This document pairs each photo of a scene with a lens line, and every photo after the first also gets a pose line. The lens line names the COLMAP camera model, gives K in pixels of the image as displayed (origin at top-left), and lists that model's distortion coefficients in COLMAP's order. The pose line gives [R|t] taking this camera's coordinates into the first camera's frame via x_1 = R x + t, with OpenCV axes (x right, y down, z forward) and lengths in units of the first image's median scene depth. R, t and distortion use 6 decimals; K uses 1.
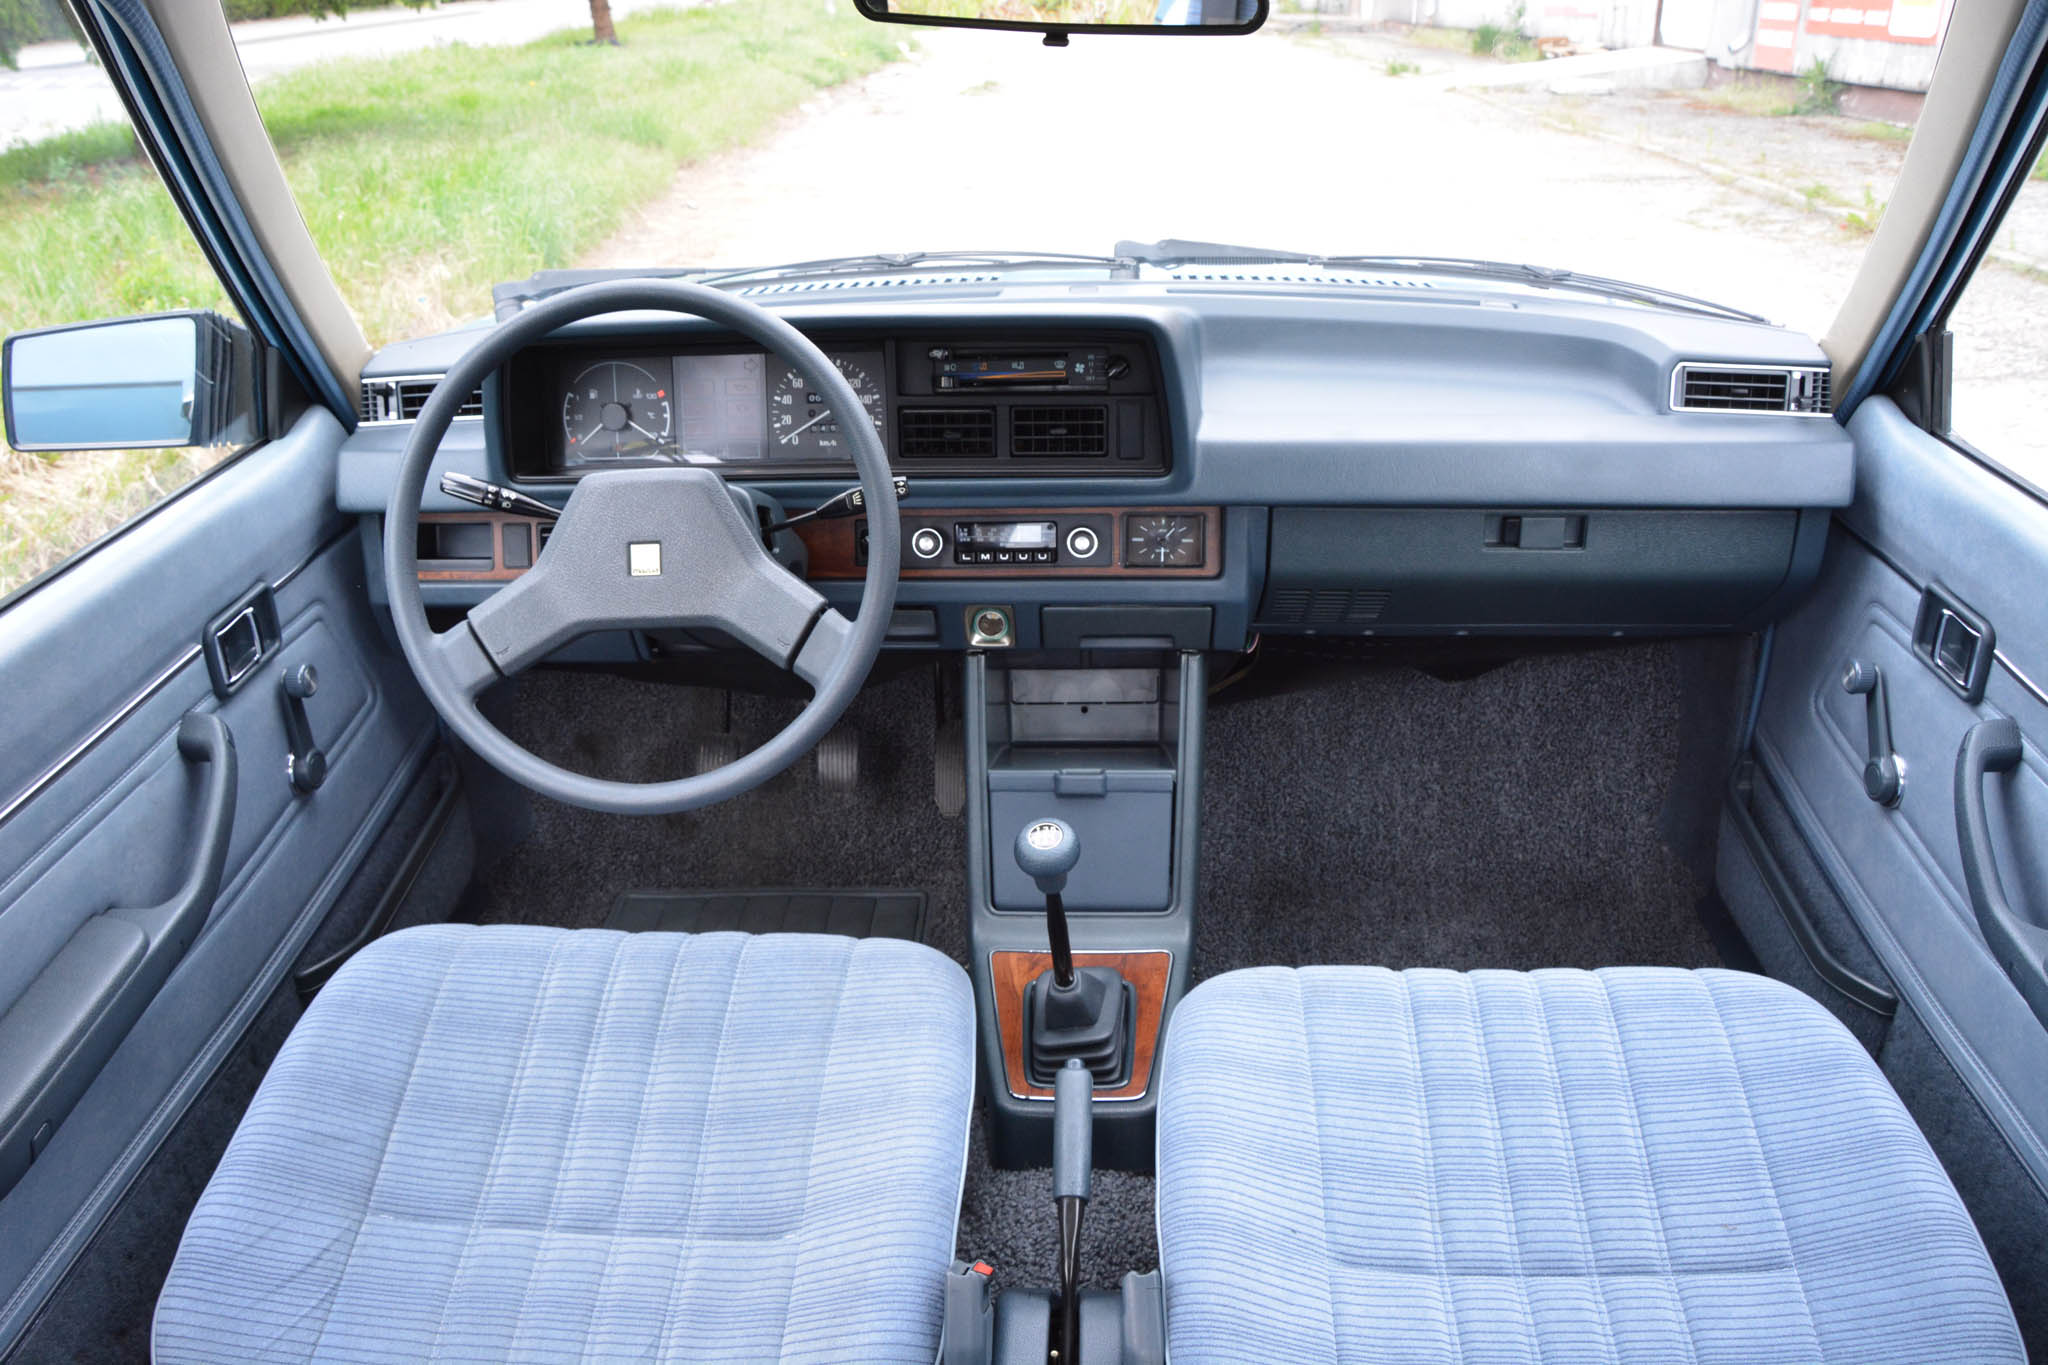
lens RADIAL K [[1590.3, 0, 1007.9], [0, 1590.3, 685.1], [0, 0, 1]] dist [-0.138143, 0.087476]
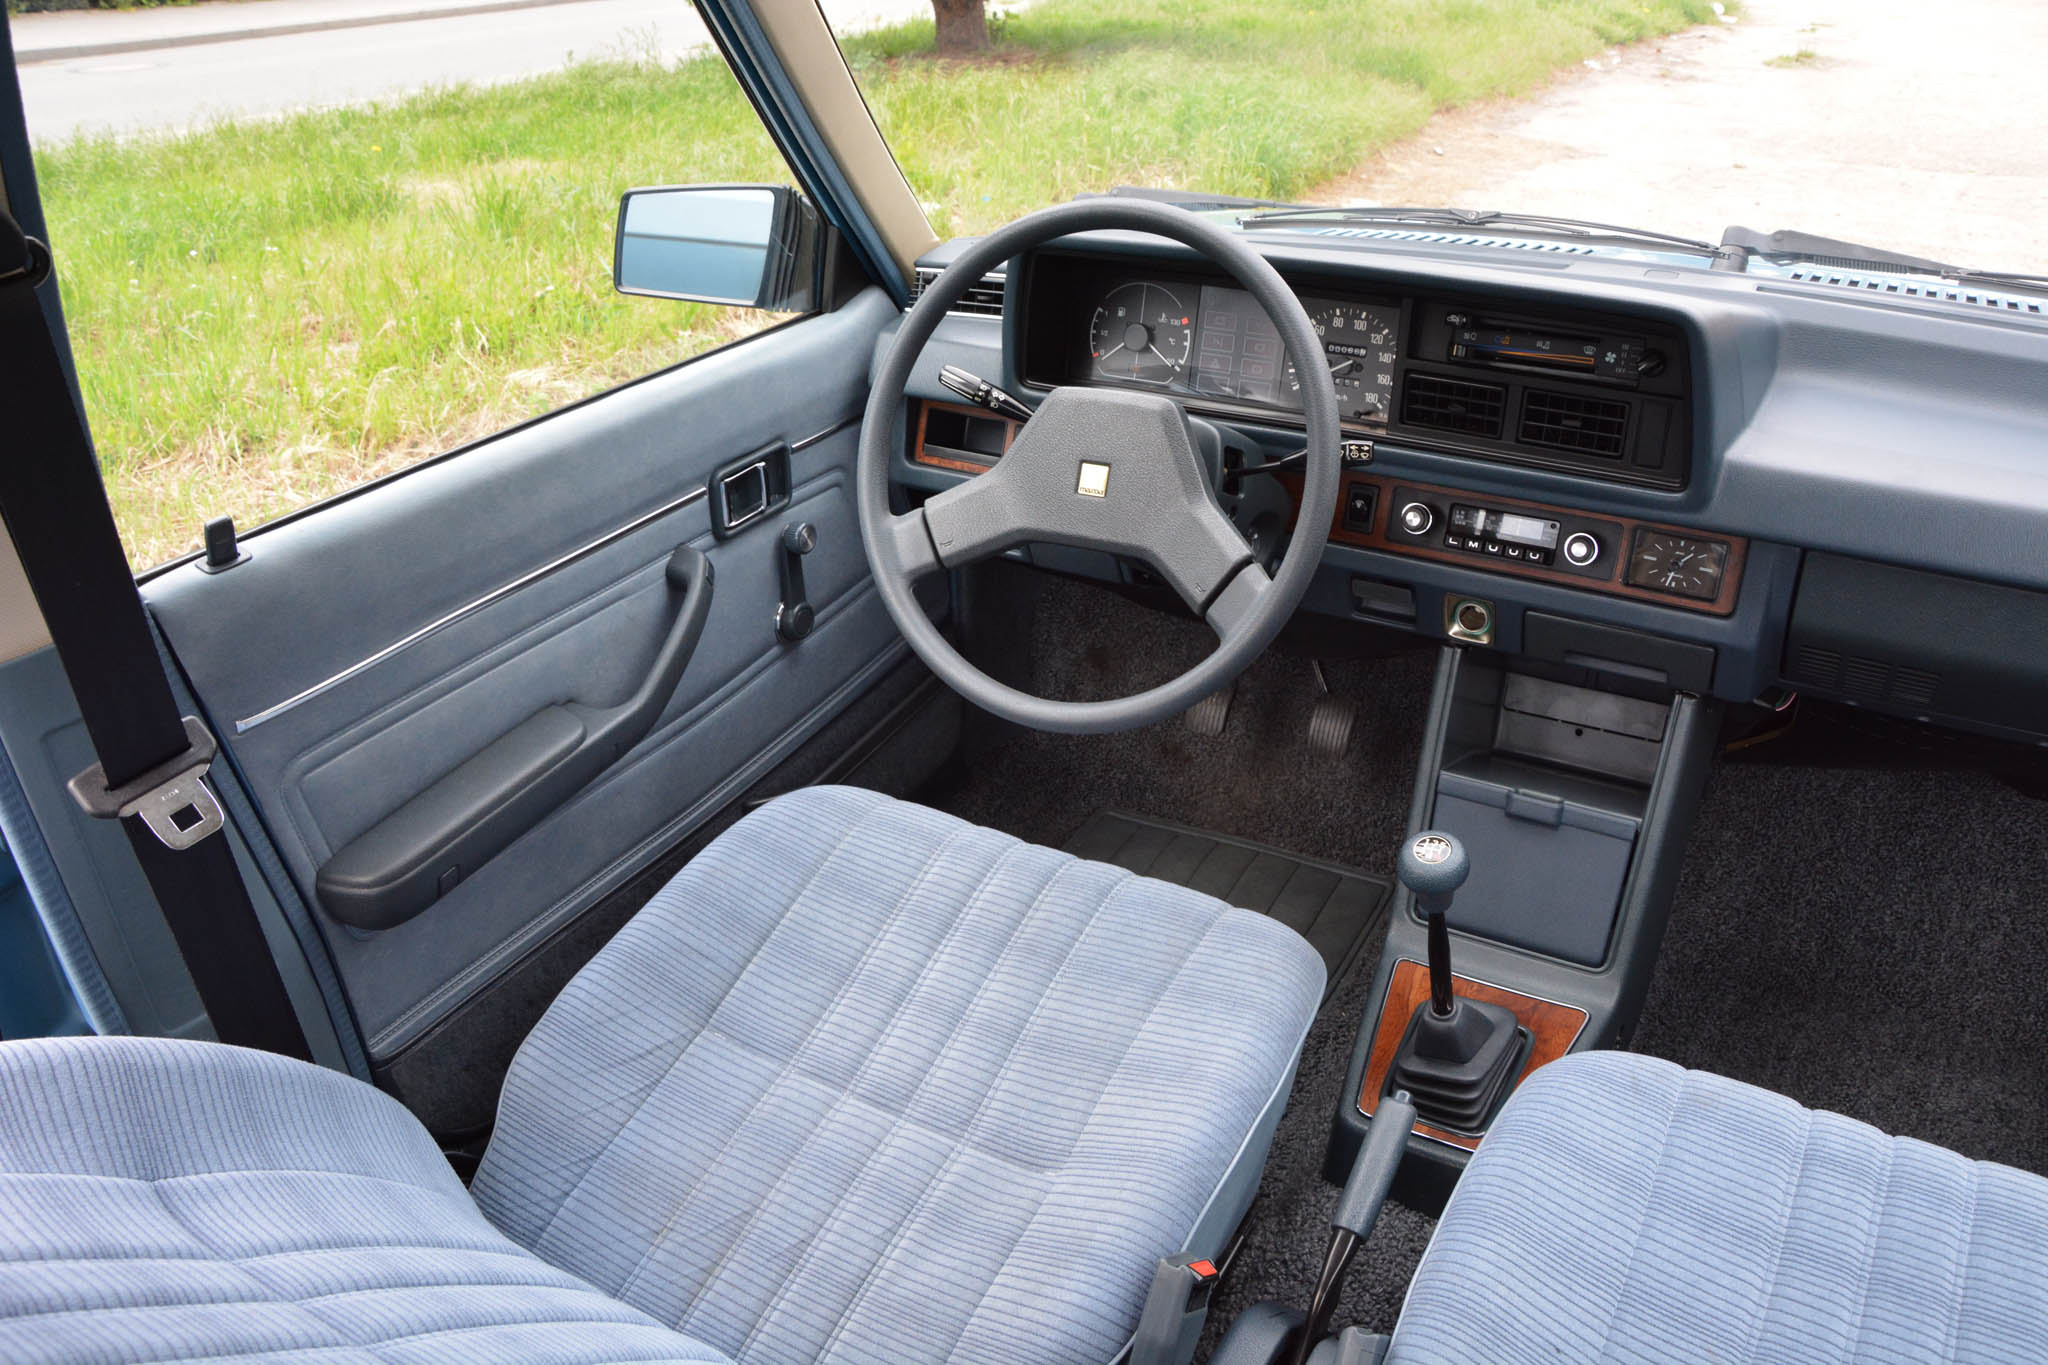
lens RADIAL K [[1590.3, 0, 1009.8], [0, 1590.3, 684.9], [0, 0, 1]] dist [-0.138143, 0.087476]
pose [[0.892294, 0.216803, -0.395989, 0.131219], [-0.202693, 0.976154, 0.077708, -0.018088], [0.403394, 0.010926, 0.914961, 0.056543]]
